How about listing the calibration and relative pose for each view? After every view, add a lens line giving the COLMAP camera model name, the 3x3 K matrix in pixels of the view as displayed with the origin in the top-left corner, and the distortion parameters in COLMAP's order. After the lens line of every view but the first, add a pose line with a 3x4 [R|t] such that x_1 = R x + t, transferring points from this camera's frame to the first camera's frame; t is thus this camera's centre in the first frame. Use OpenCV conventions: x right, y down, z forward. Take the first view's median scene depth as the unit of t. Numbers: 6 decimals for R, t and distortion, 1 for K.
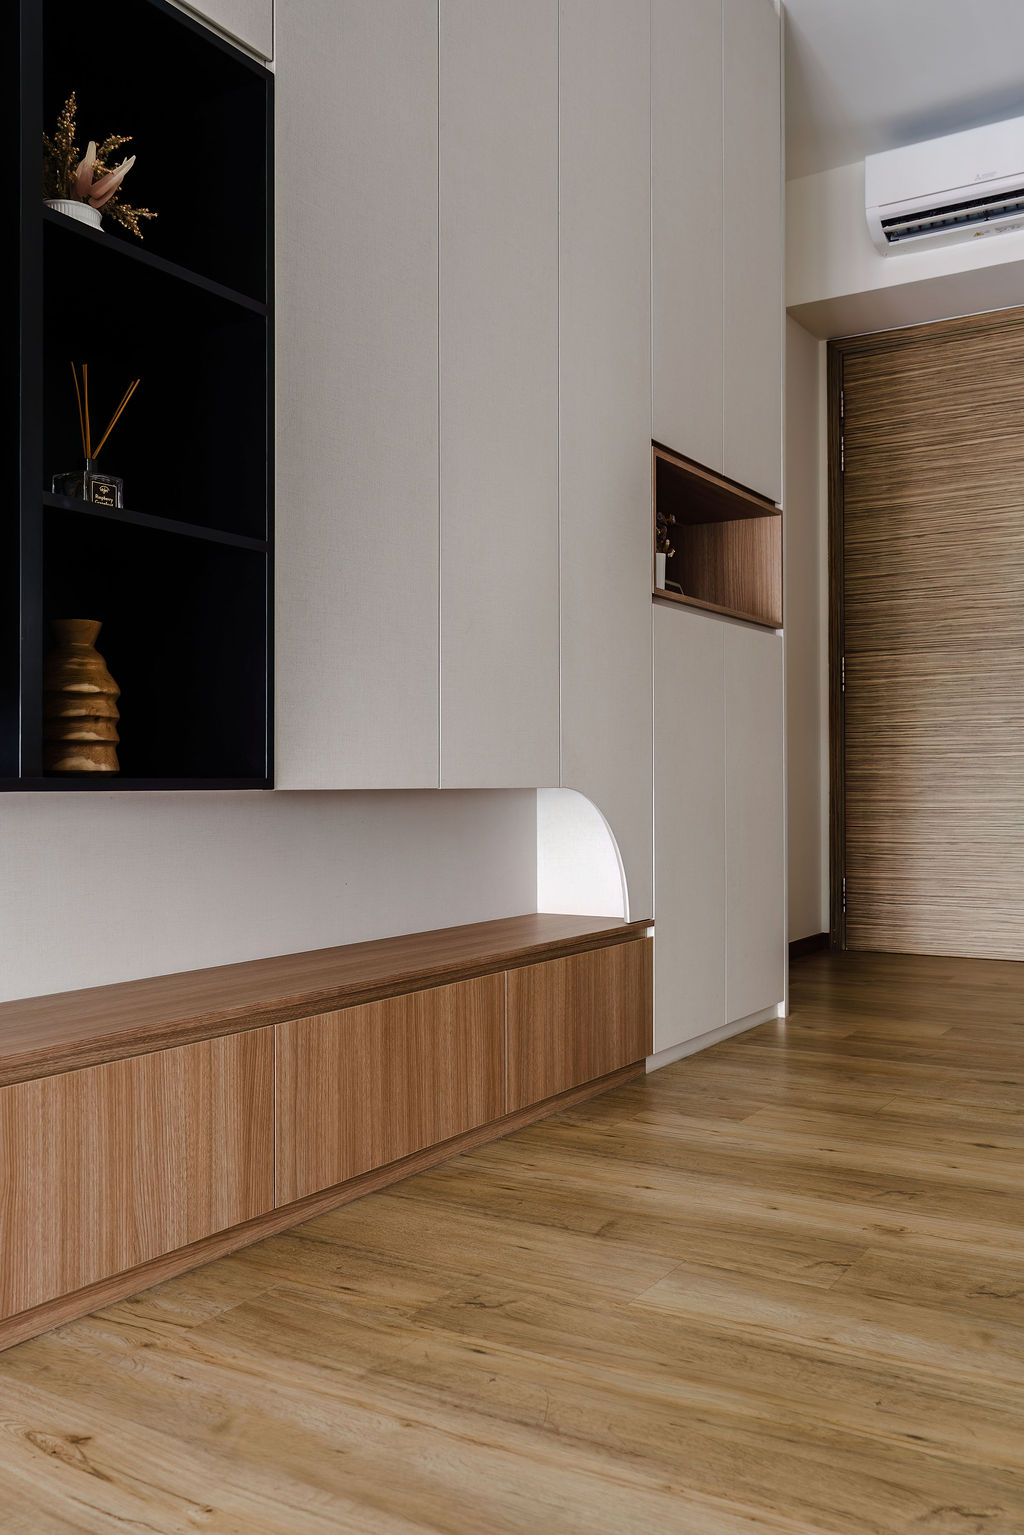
lens RADIAL K [[1299.7, 0, 492.6], [0, 1299.7, 775.2], [0, 0, 1]] dist [-0.003681, 0.001629]
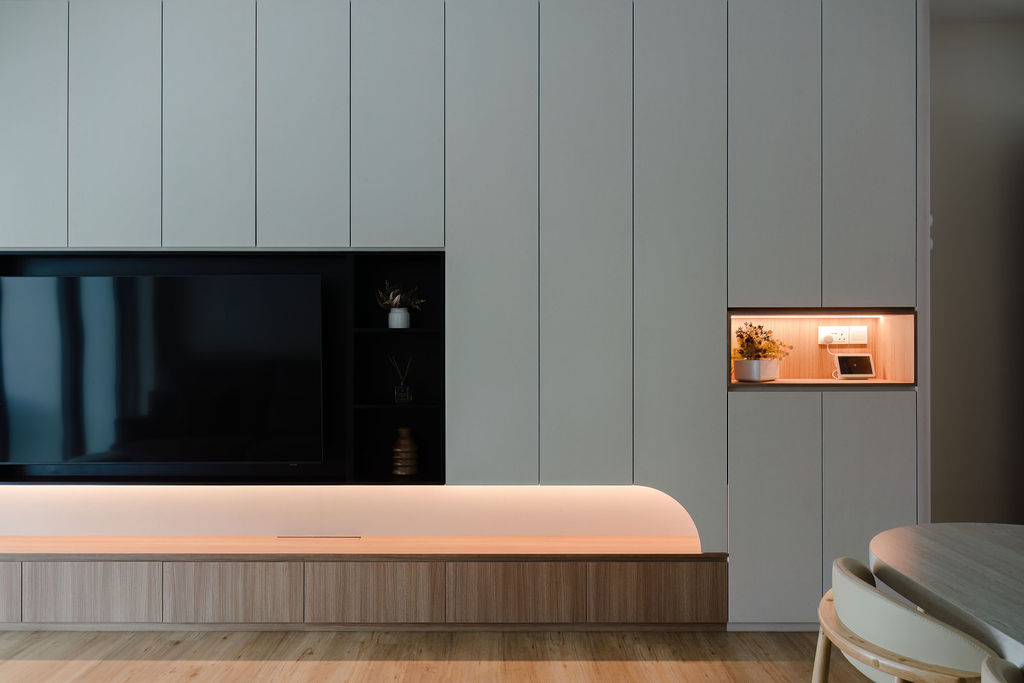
lens RADIAL K [[762.1, 0, 513.6], [0, 762.1, 337.3], [0, 0, 1]] dist [0.007837, -0.002168]
pose [[0.535417, -0.003363, -0.844581, 1.161686], [0.005241, 0.999986, -0.000659, -0.271676], [0.844572, -0.004074, 0.535427, 0.140482]]
